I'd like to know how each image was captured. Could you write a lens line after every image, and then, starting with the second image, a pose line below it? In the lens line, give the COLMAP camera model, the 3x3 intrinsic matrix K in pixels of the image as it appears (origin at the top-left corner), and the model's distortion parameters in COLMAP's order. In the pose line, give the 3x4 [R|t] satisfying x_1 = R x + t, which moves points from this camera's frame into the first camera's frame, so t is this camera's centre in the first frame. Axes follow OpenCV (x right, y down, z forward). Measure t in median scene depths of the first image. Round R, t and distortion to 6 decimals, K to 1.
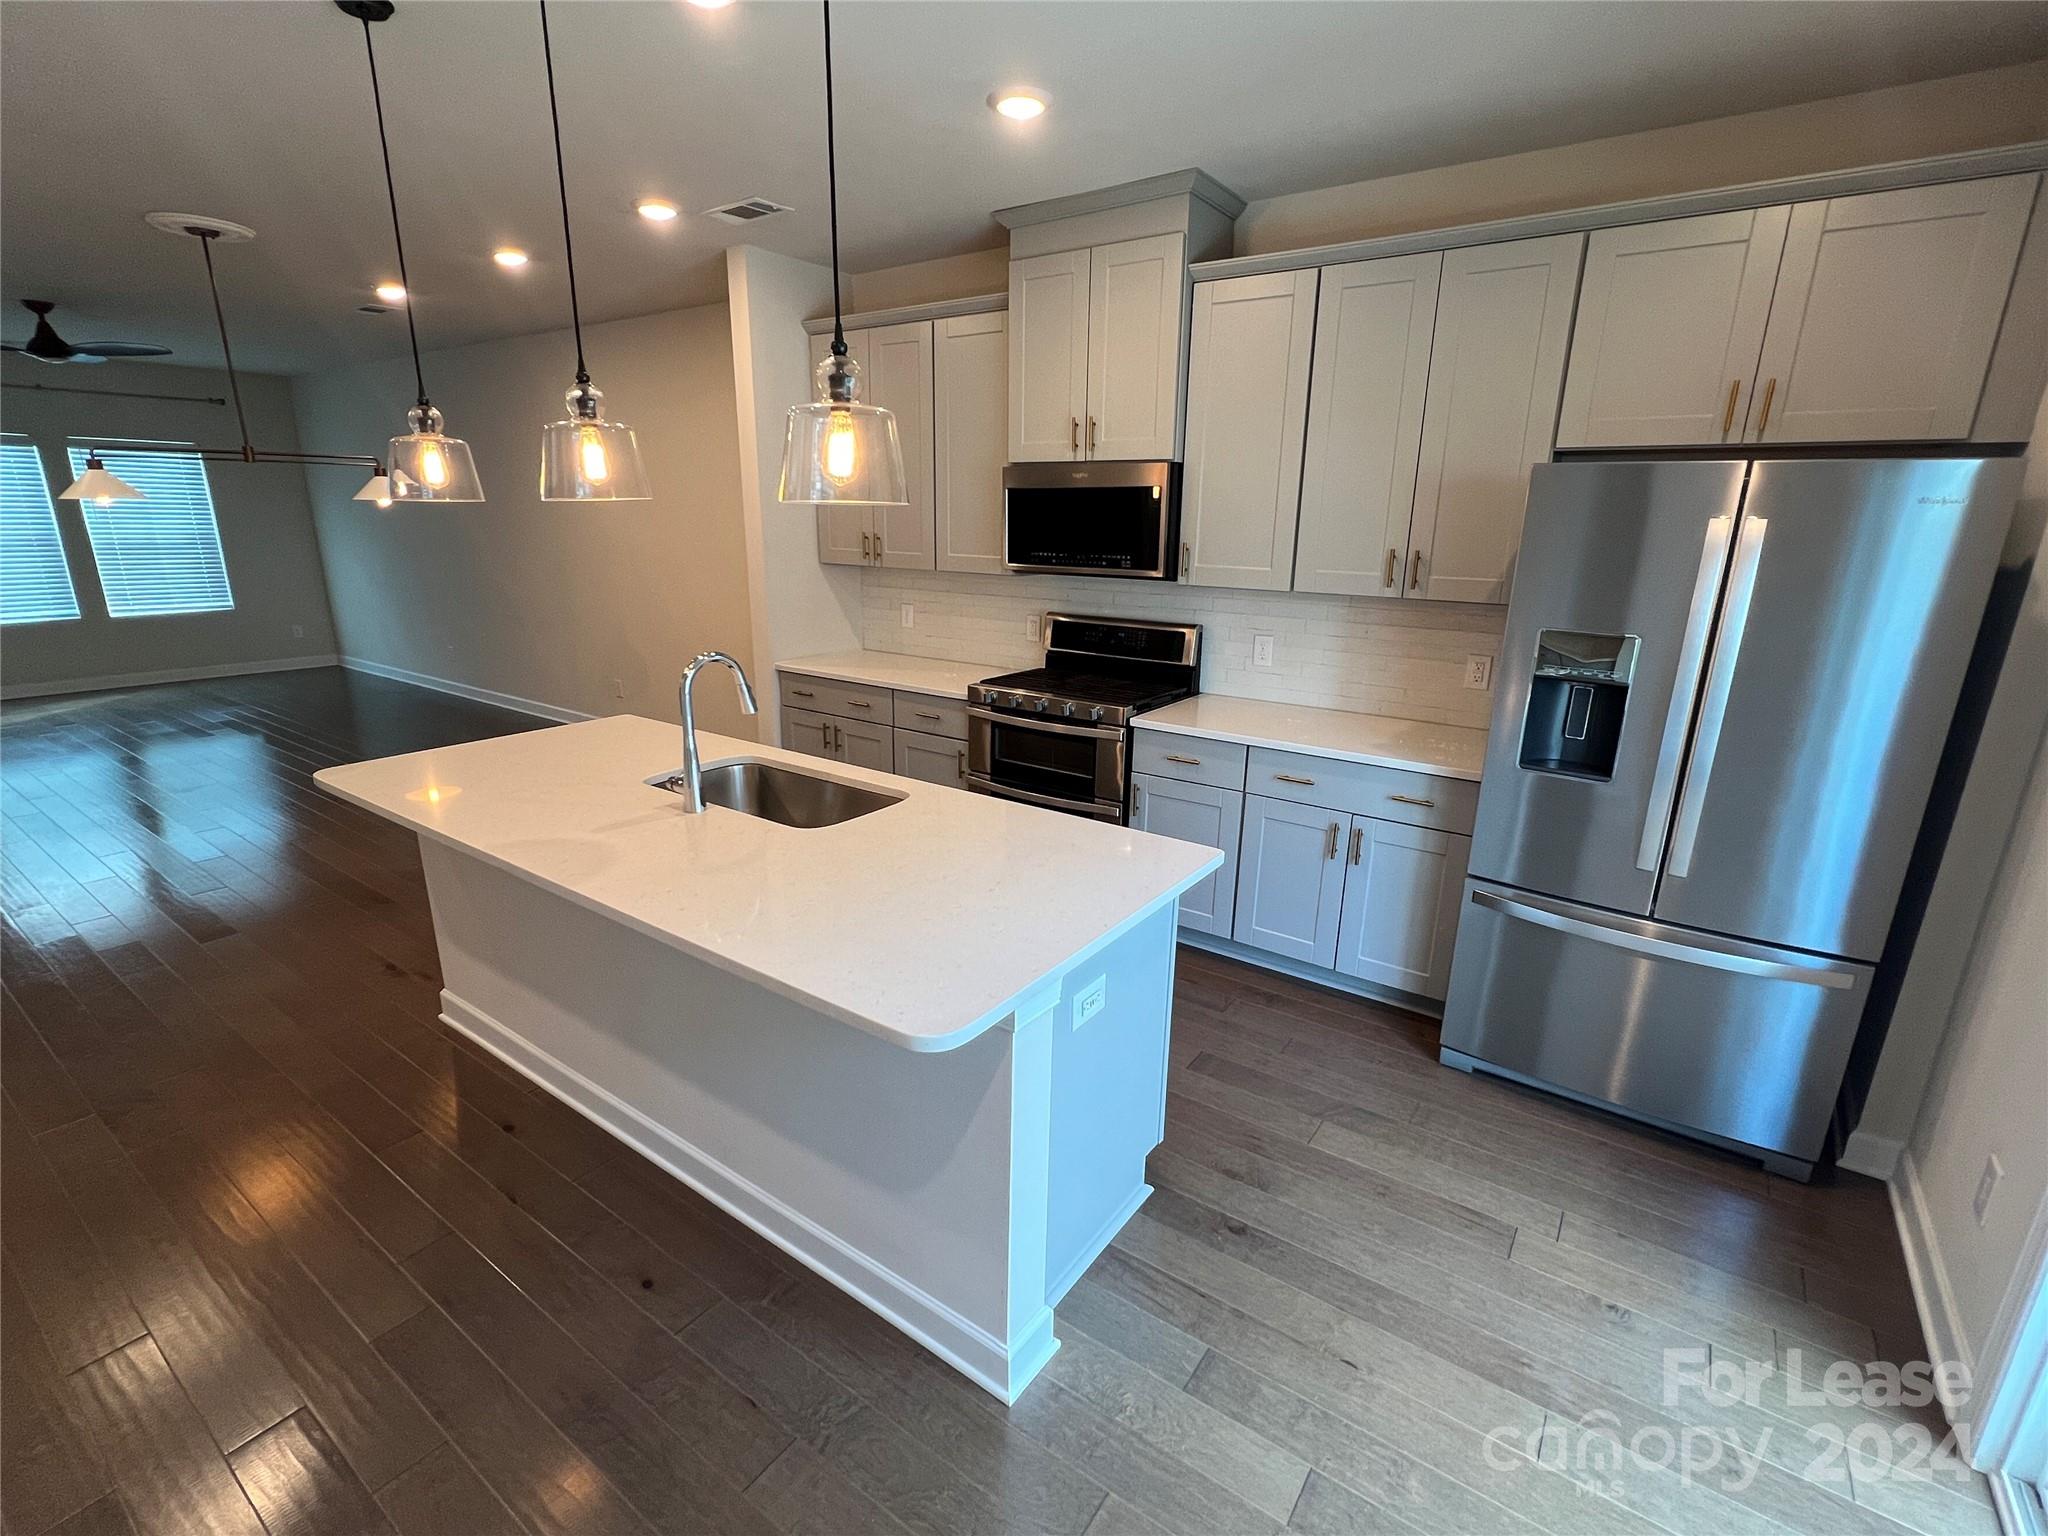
lens RADIAL K [[934.4, 0, 1027.9], [0, 934.4, 768.2], [0, 0, 1]] dist [-0.025444, -0.000389]
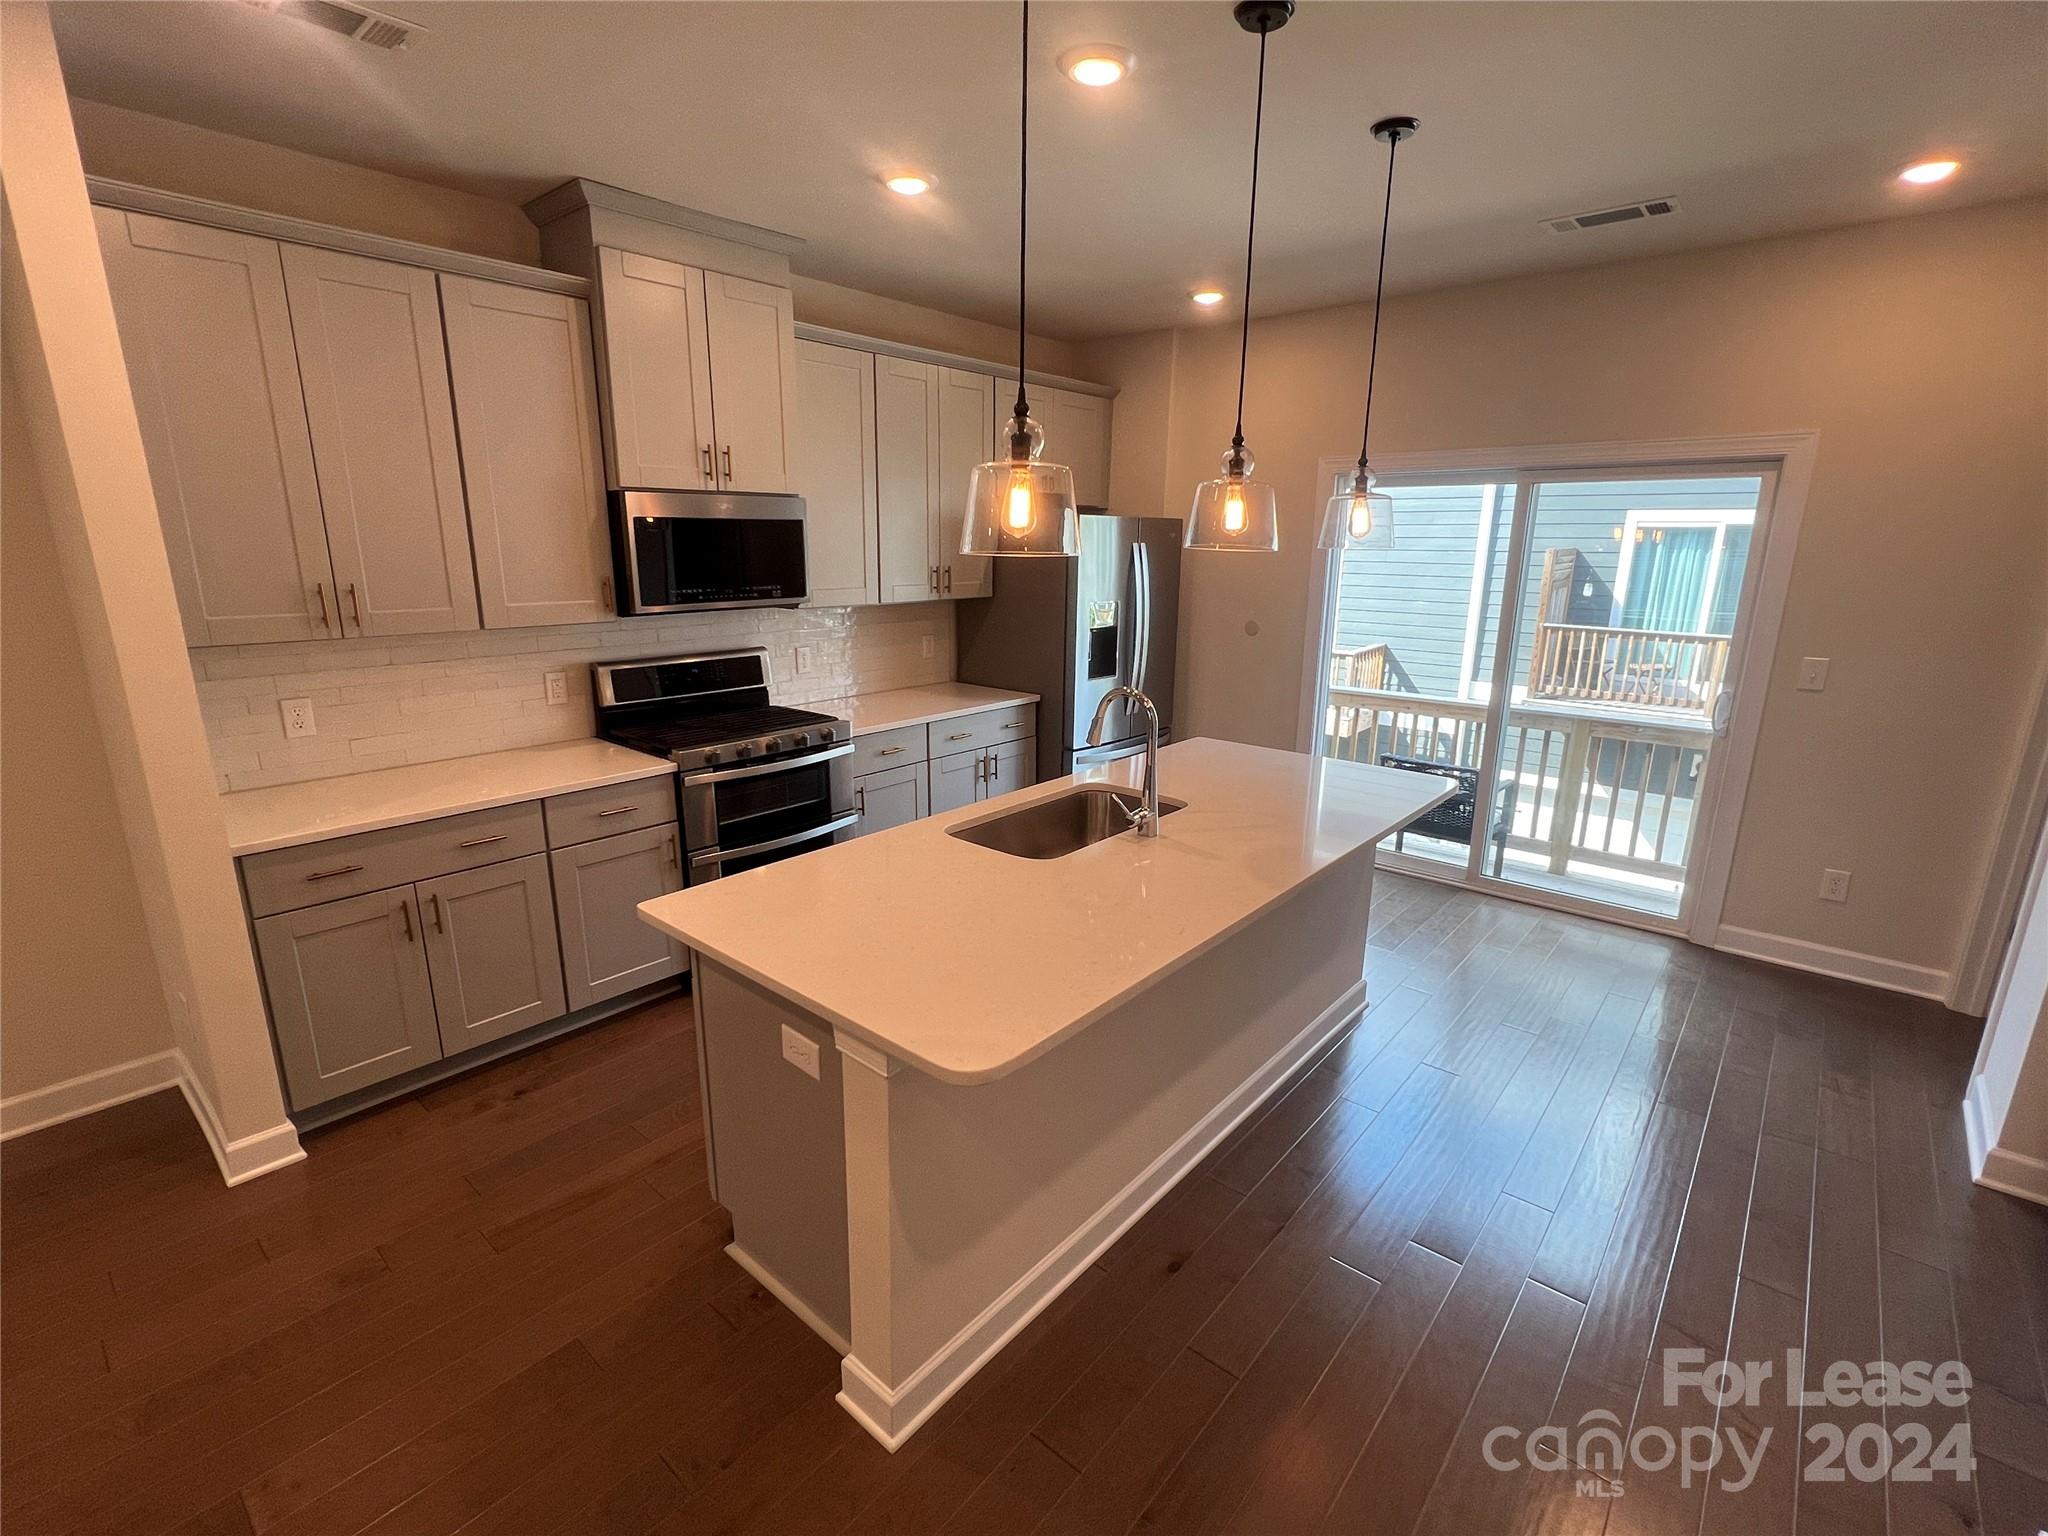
lens RADIAL K [[934.4, 0, 1033.9], [0, 934.4, 763.7], [0, 0, 1]] dist [-0.025444, -0.000389]
pose [[0.095049, -0.260746, 0.960717, -0.894628], [0.245065, 0.941514, 0.231288, -0.208973], [-0.964836, 0.213454, 0.153389, 0.606740]]
